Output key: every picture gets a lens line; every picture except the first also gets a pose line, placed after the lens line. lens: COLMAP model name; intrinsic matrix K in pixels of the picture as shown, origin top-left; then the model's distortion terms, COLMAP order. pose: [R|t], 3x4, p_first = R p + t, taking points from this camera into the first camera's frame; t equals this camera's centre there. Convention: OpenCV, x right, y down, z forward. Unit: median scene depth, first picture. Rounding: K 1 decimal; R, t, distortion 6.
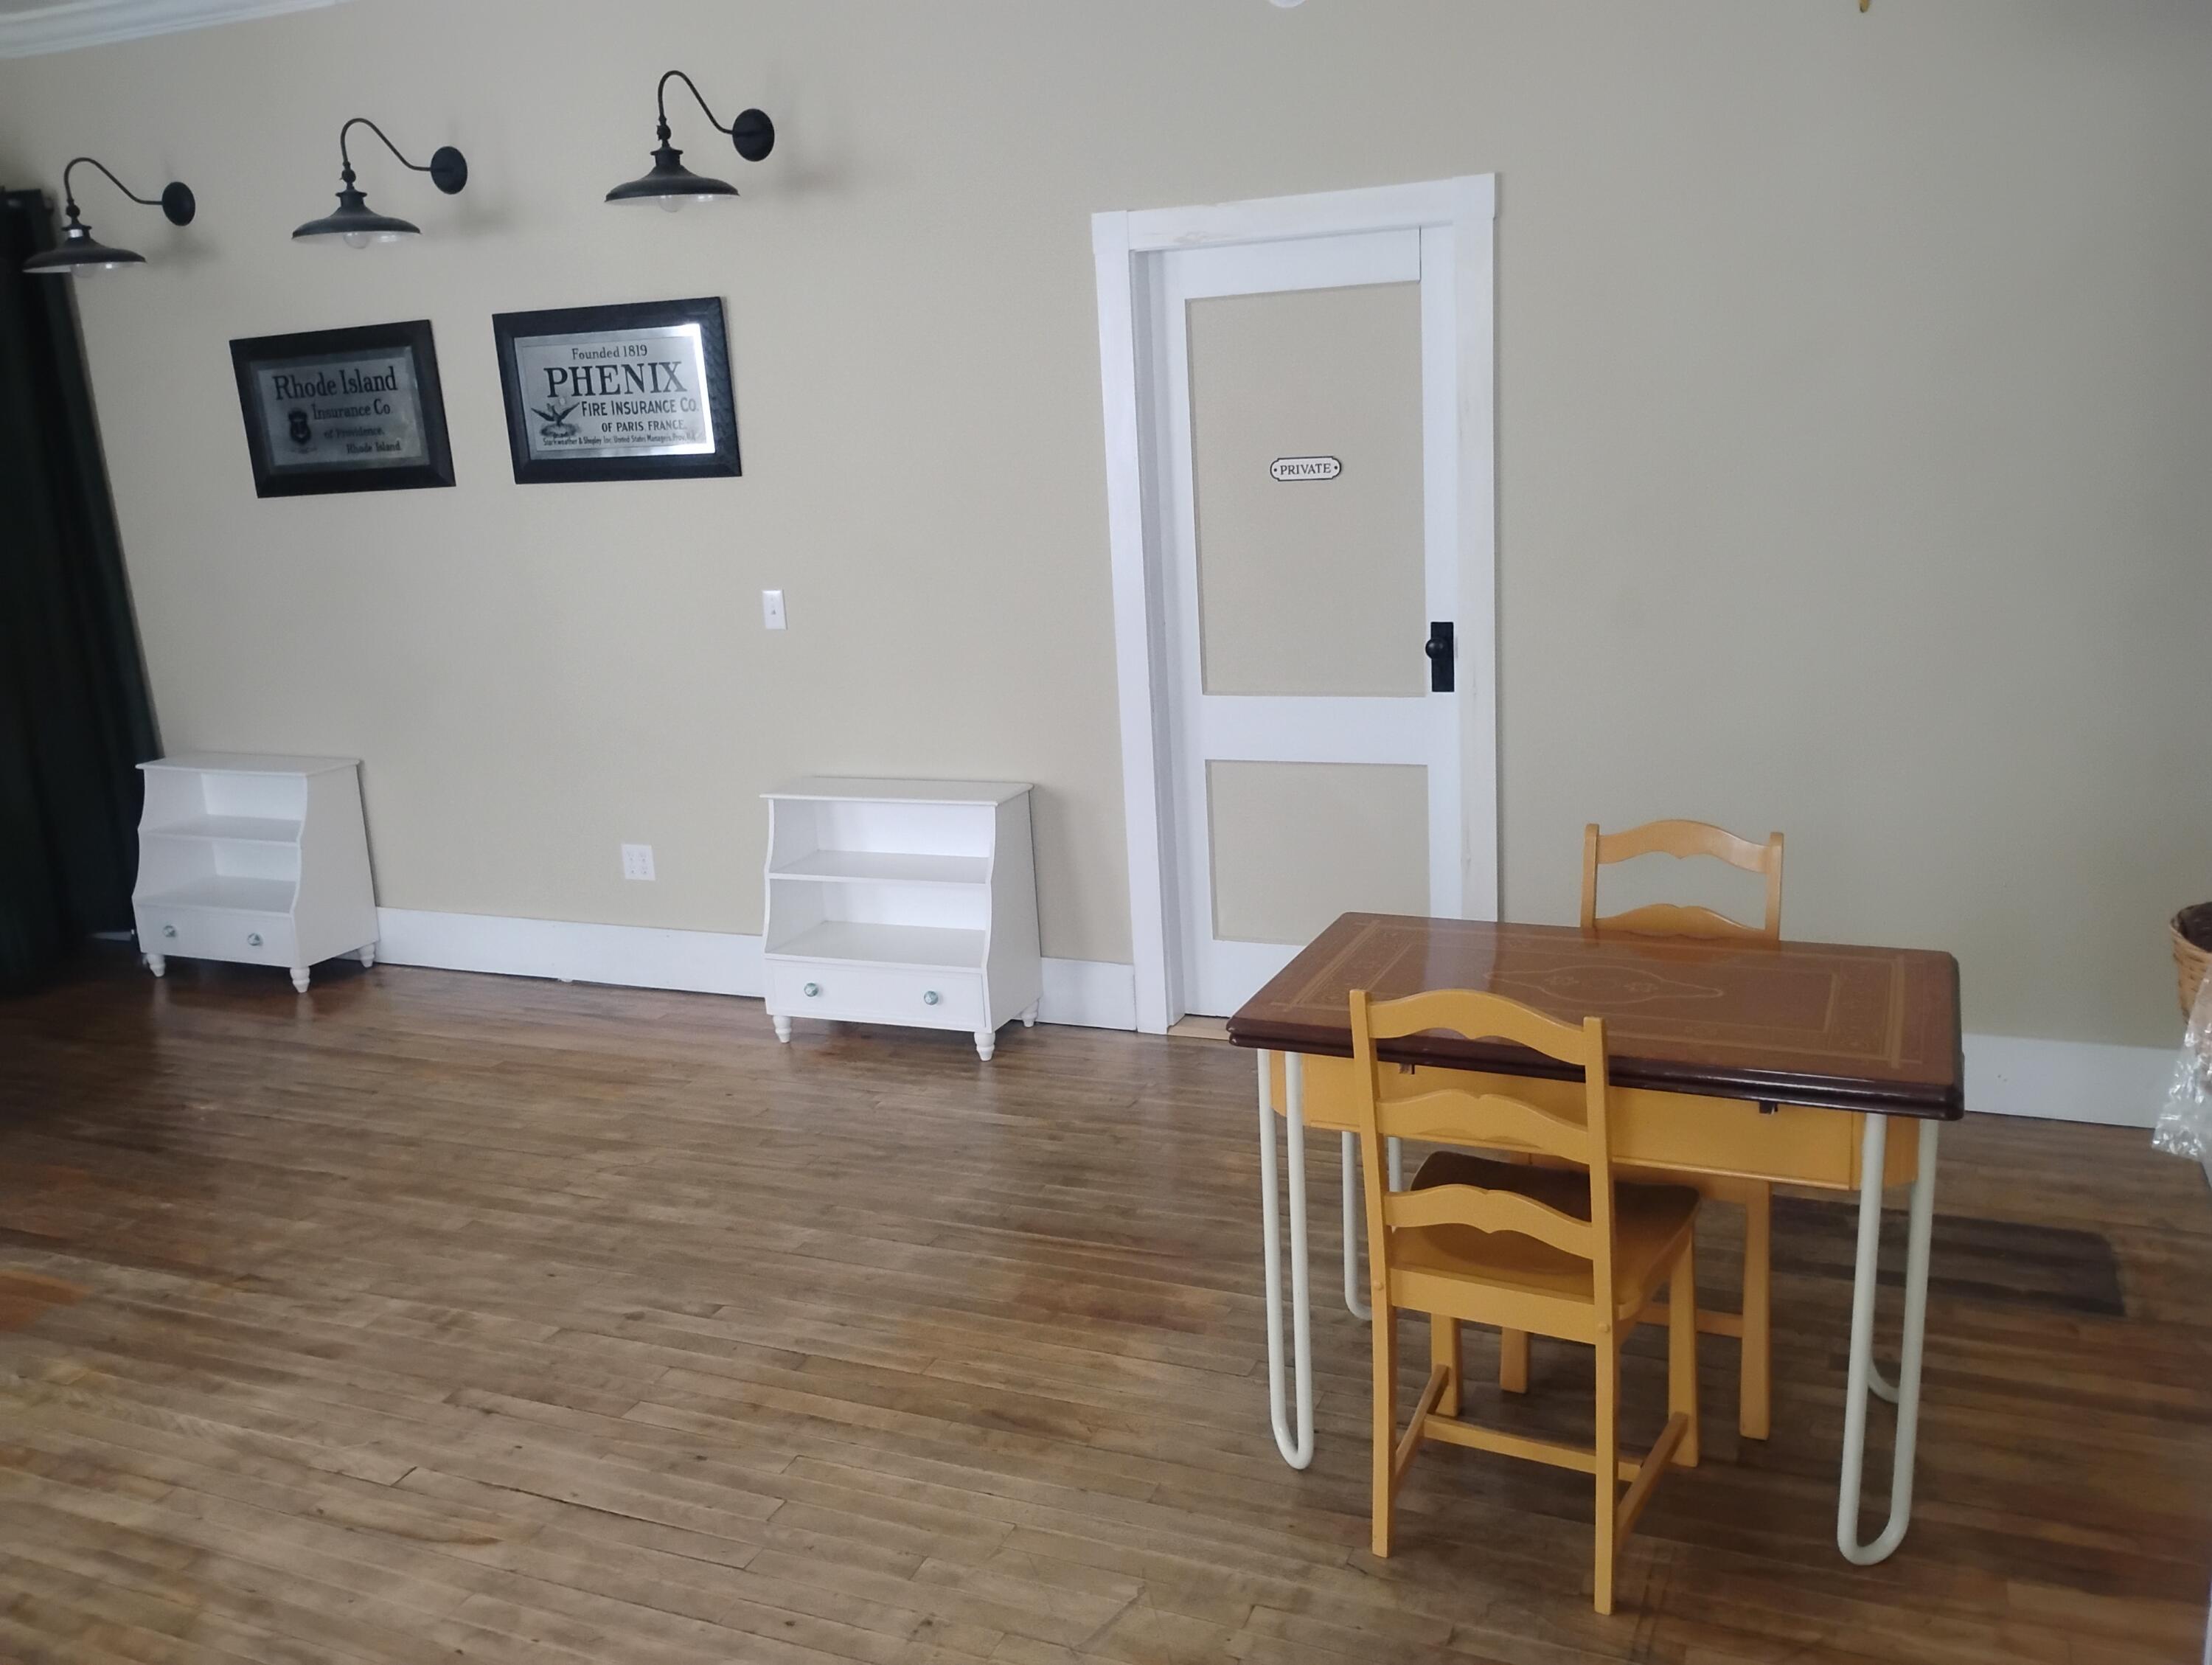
lens RADIAL K [[1819.3, 0, 1106.0], [0, 1819.3, 832.5], [0, 0, 1]] dist [0.094883, -0.171988]
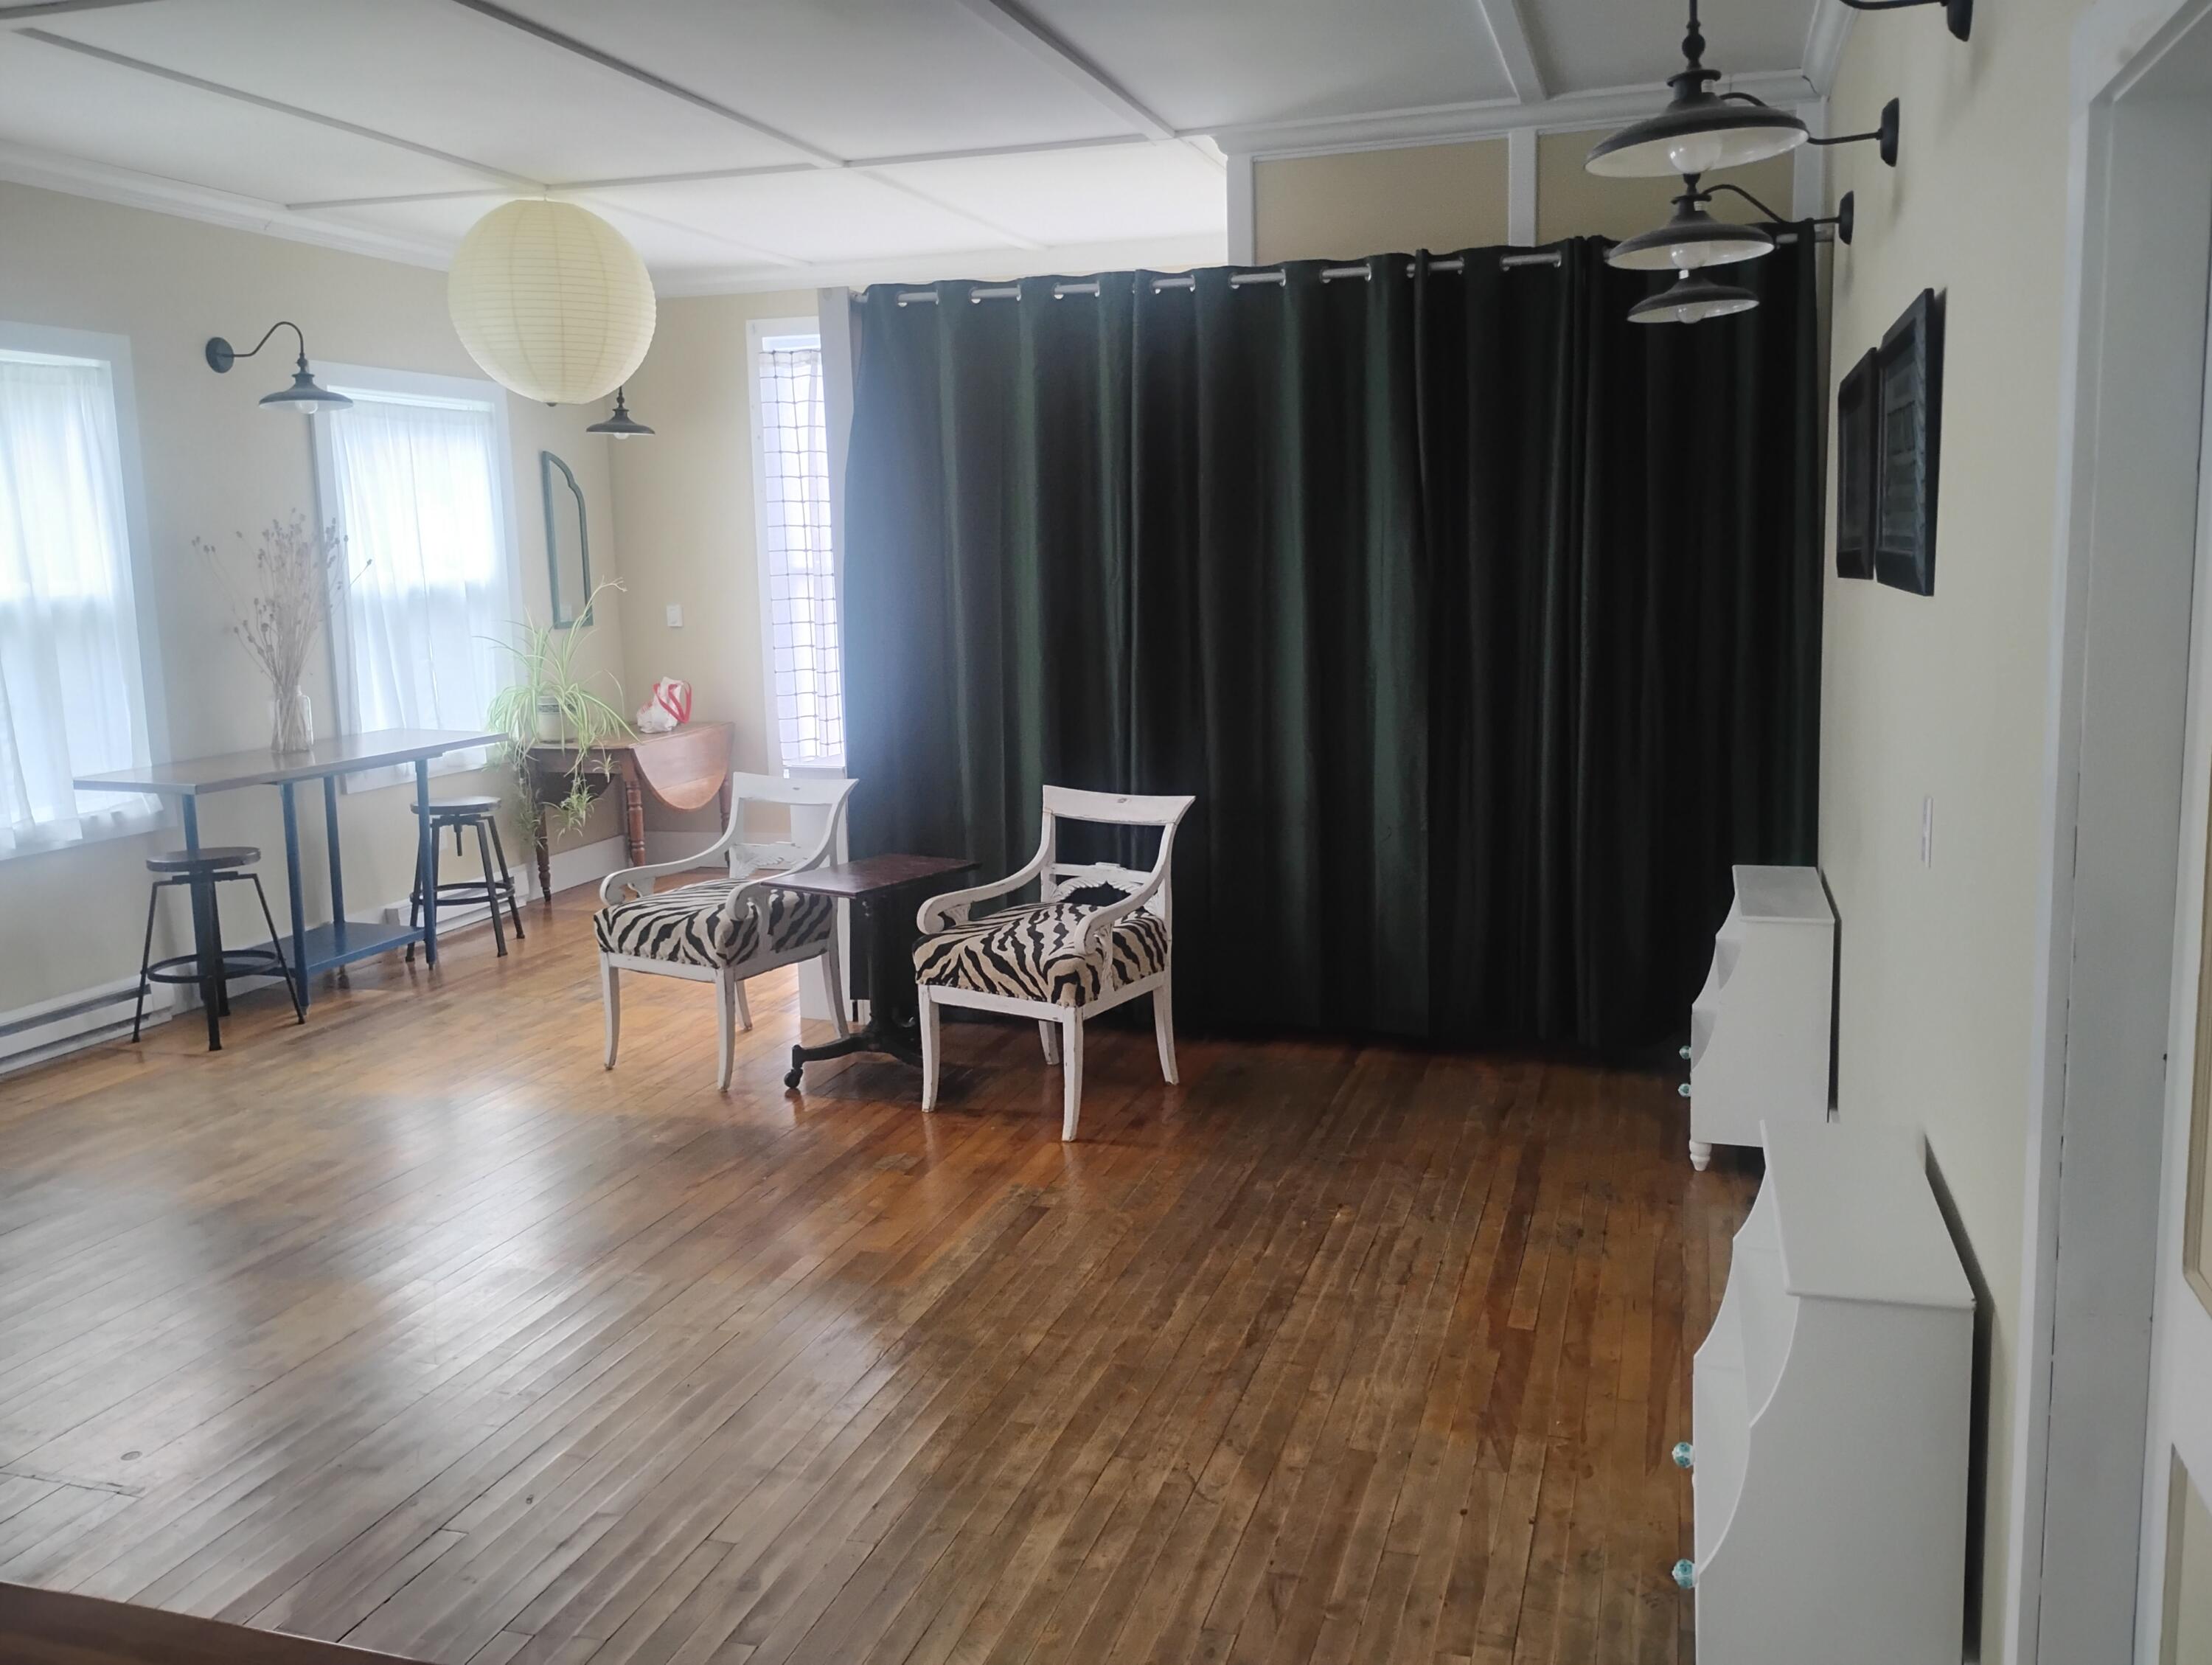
lens RADIAL K [[1819.3, 0, 1106.0], [0, 1819.3, 832.5], [0, 0, 1]] dist [0.094883, -0.171988]
pose [[0.100256, 0.197179, -0.975228, 0.414281], [-0.200365, 0.964087, 0.174328, -0.199538], [0.974578, 0.177924, 0.136163, 0.800003]]
